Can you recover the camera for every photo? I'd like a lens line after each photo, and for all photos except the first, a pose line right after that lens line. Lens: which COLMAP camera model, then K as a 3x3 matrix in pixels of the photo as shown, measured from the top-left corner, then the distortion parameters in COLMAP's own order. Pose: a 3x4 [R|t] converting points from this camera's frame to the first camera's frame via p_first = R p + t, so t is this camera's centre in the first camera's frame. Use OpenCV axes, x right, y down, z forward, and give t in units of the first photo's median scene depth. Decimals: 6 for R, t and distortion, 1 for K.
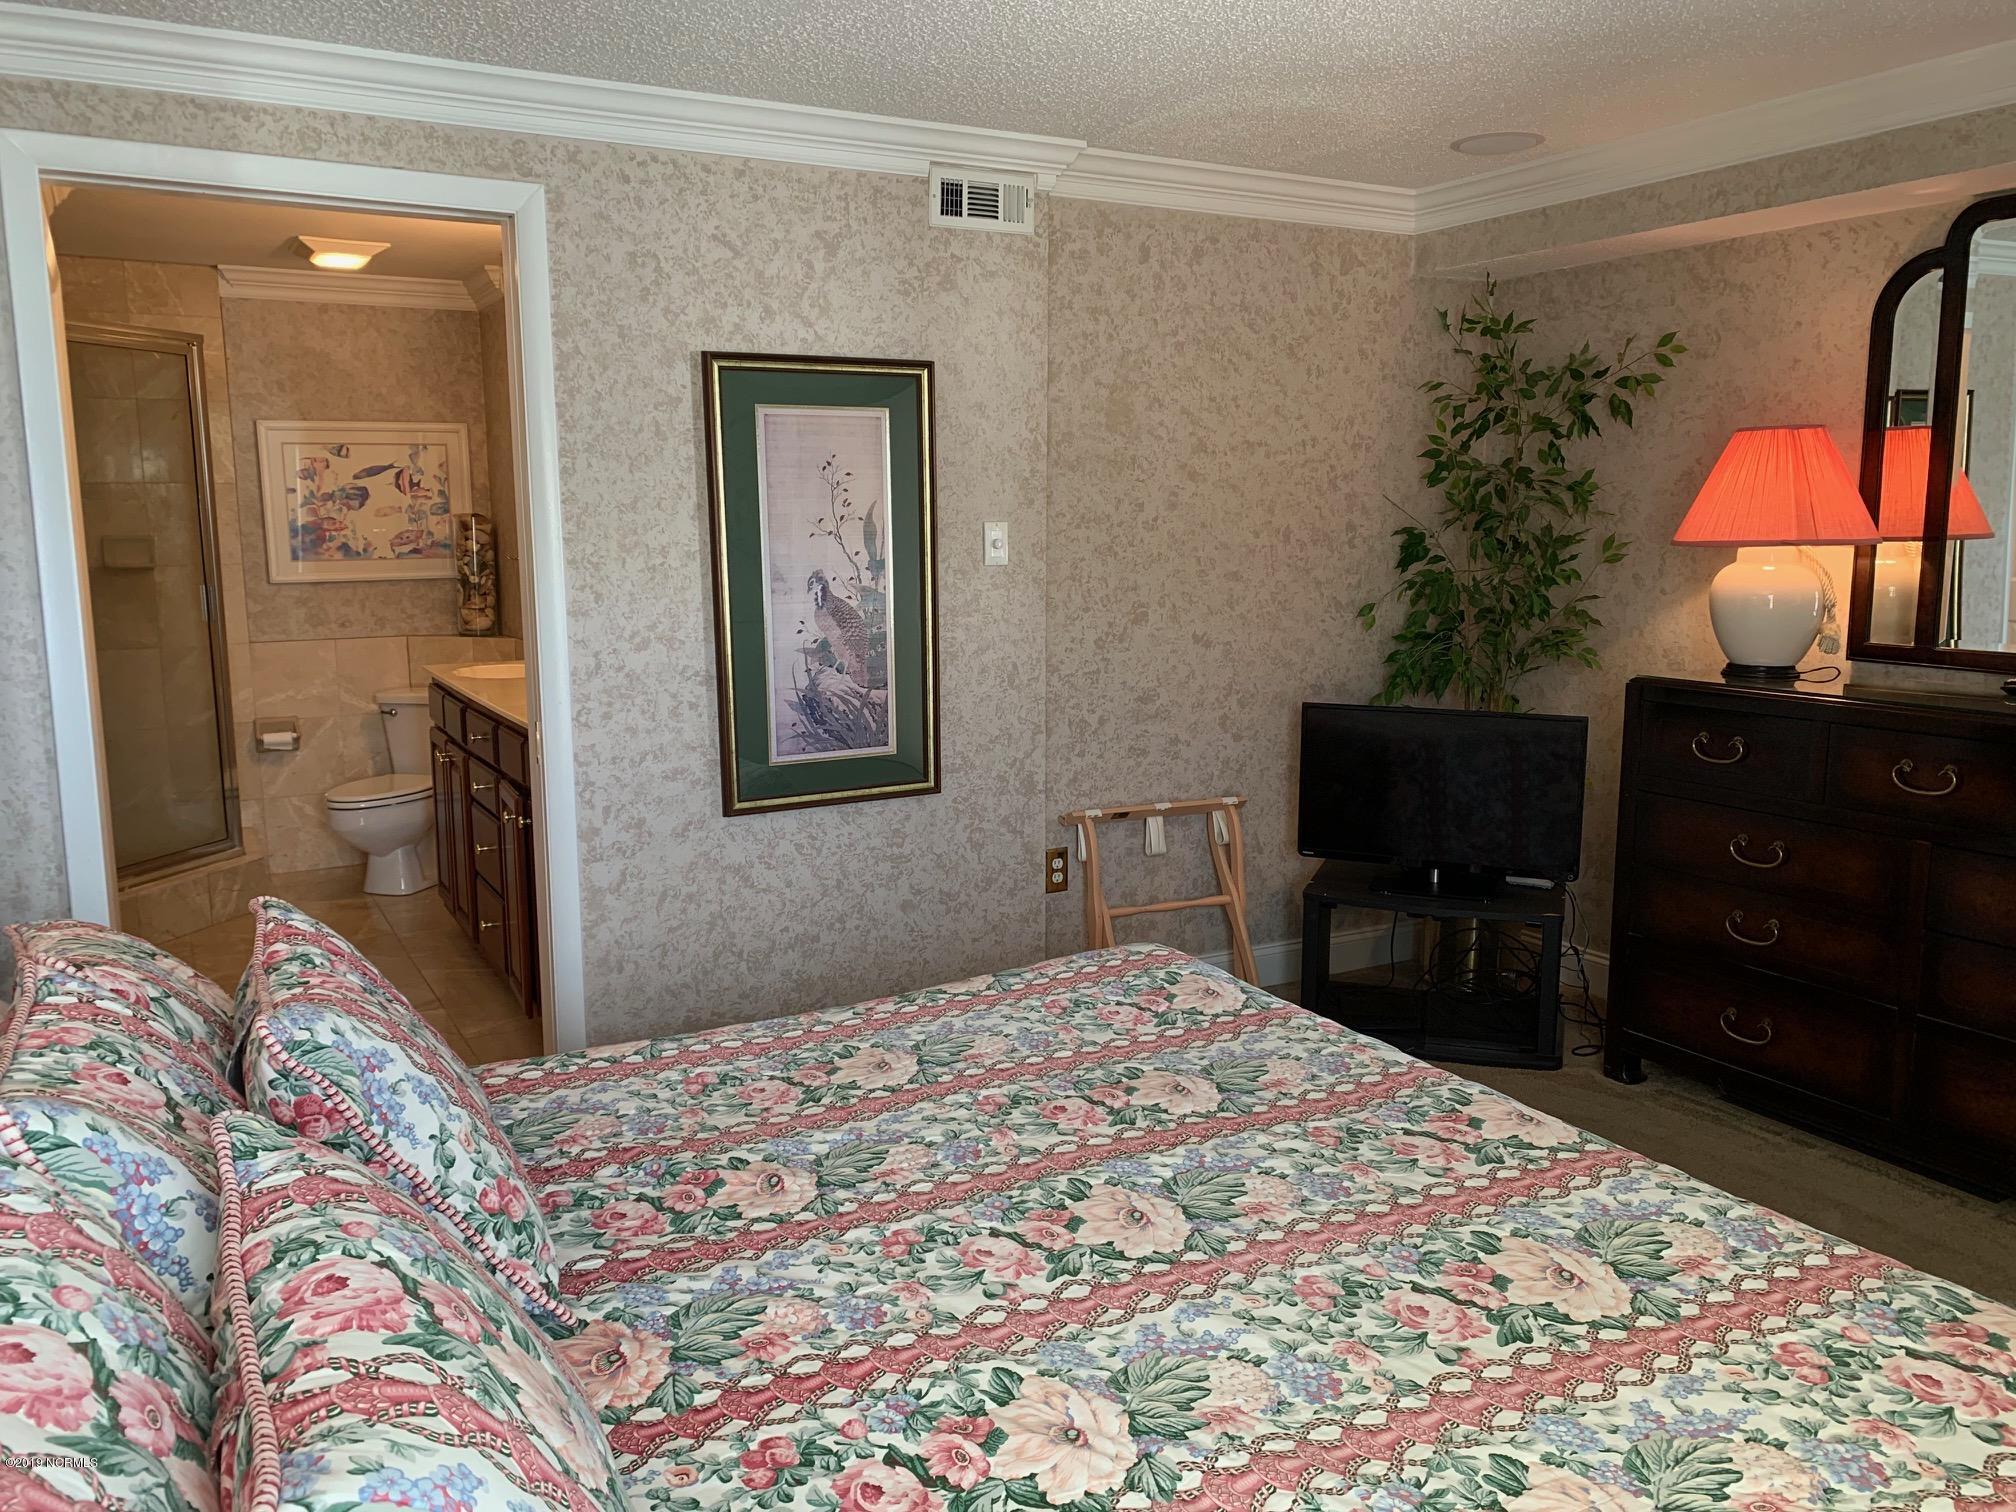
lens RADIAL K [[1543.1, 0, 994.9], [0, 1543.1, 753.4], [0, 0, 1]] dist [0.040386, -0.047799]
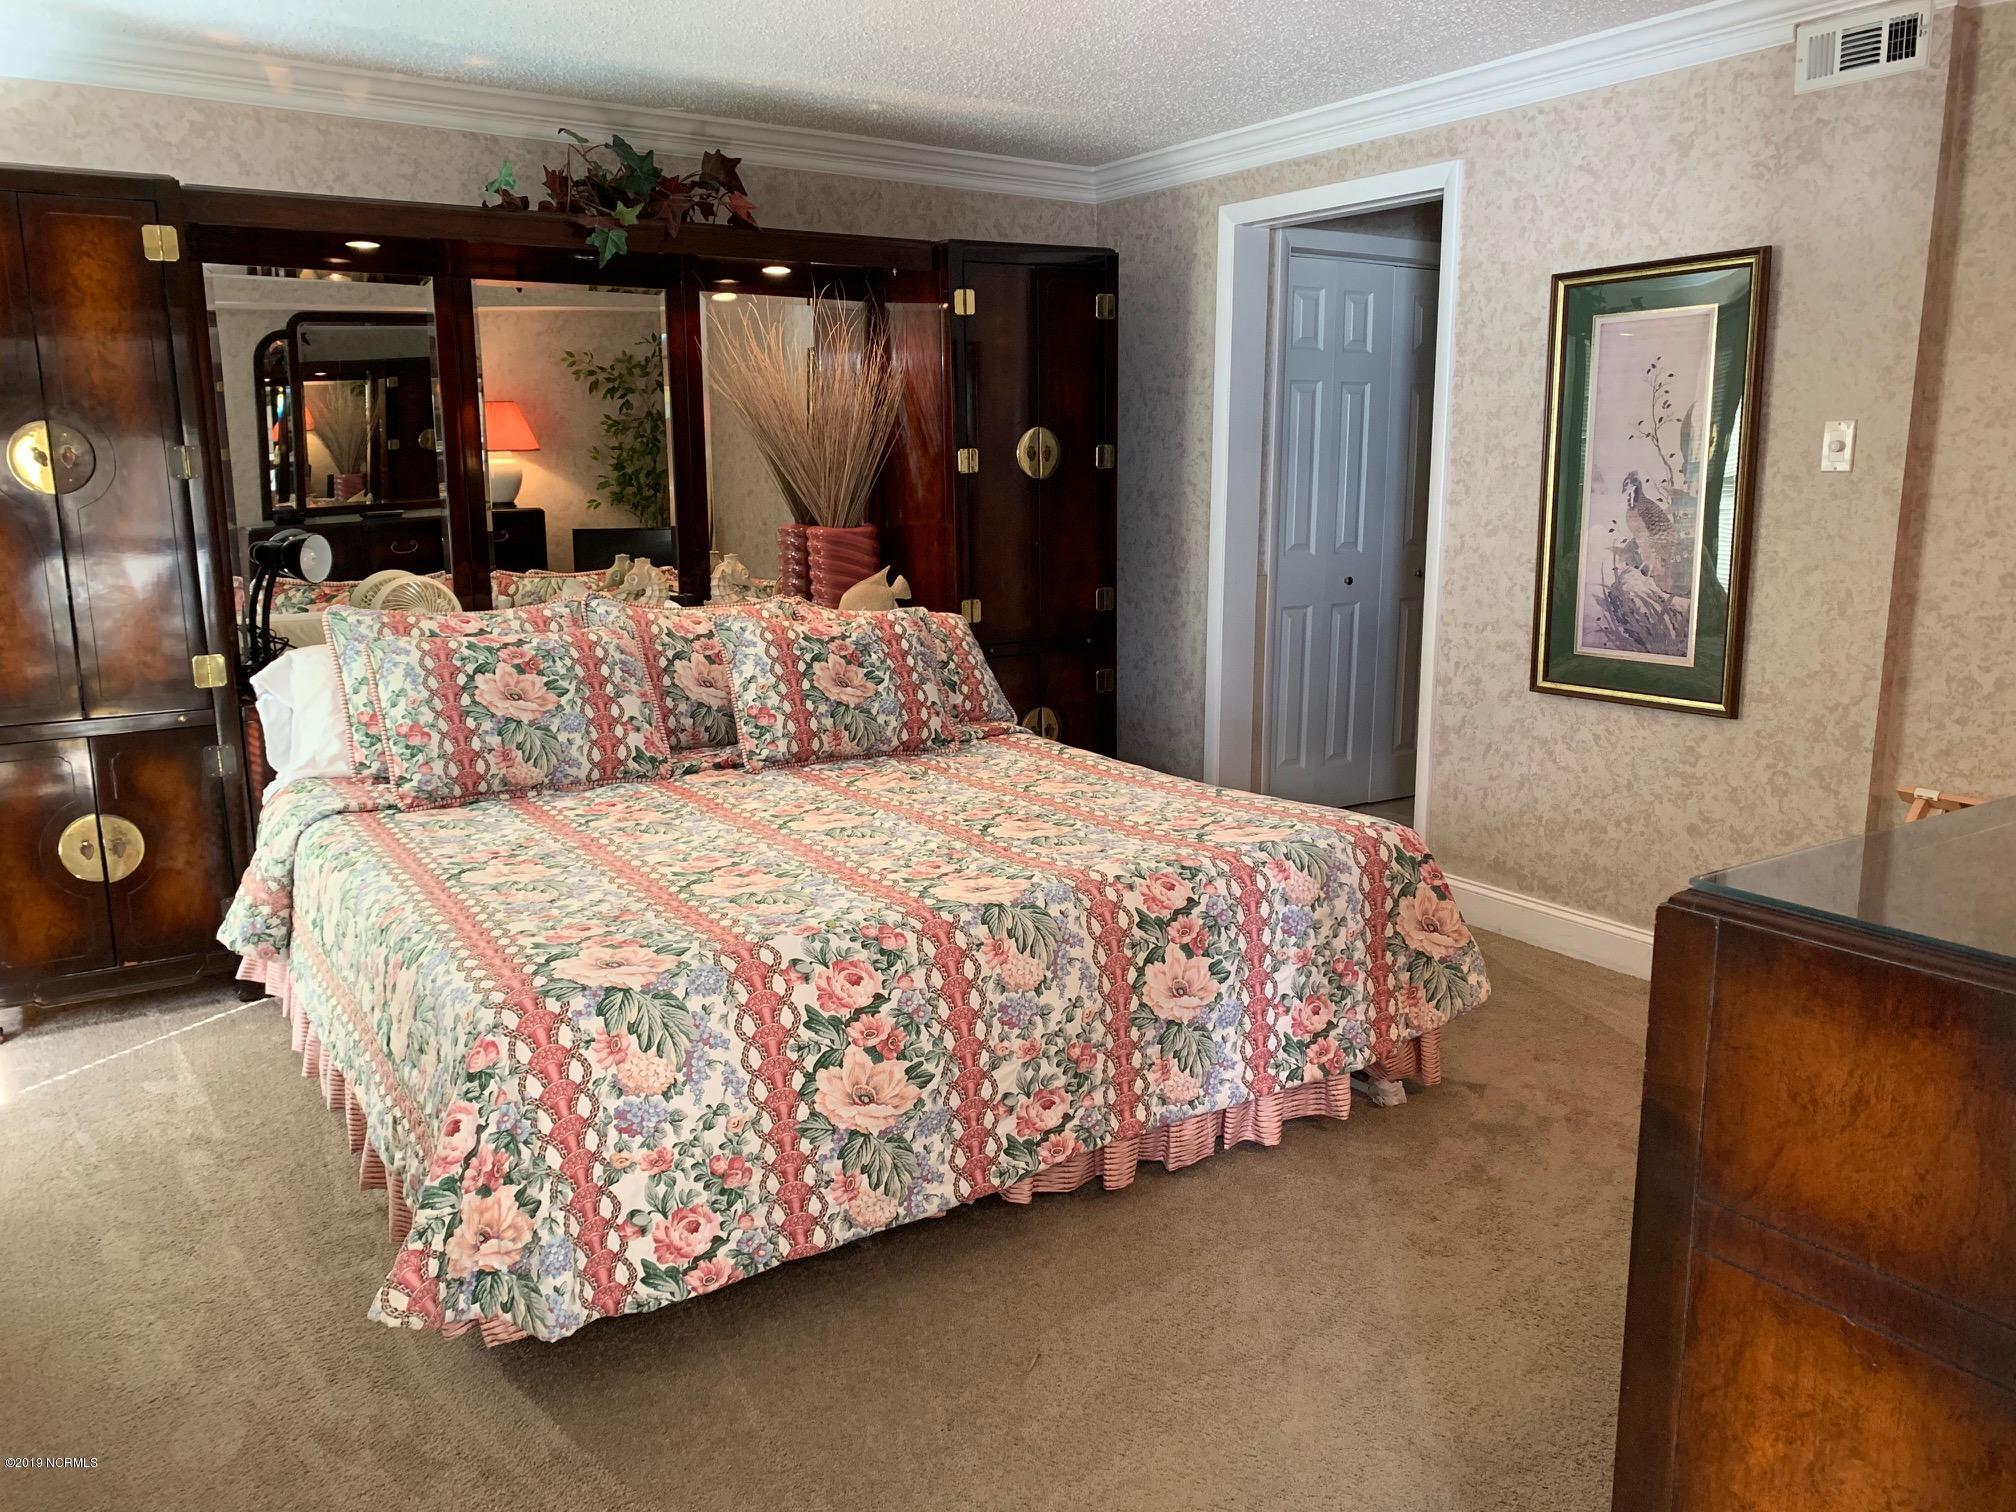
lens RADIAL K [[1543.1, 0, 1008.1], [0, 1543.1, 744.5], [0, 0, 1]] dist [0.040386, -0.047799]
pose [[0.072077, 0.186046, -0.979894, 0.937696], [-0.151811, 0.973049, 0.173580, -0.060741], [0.985778, 0.136247, 0.098378, 0.533006]]
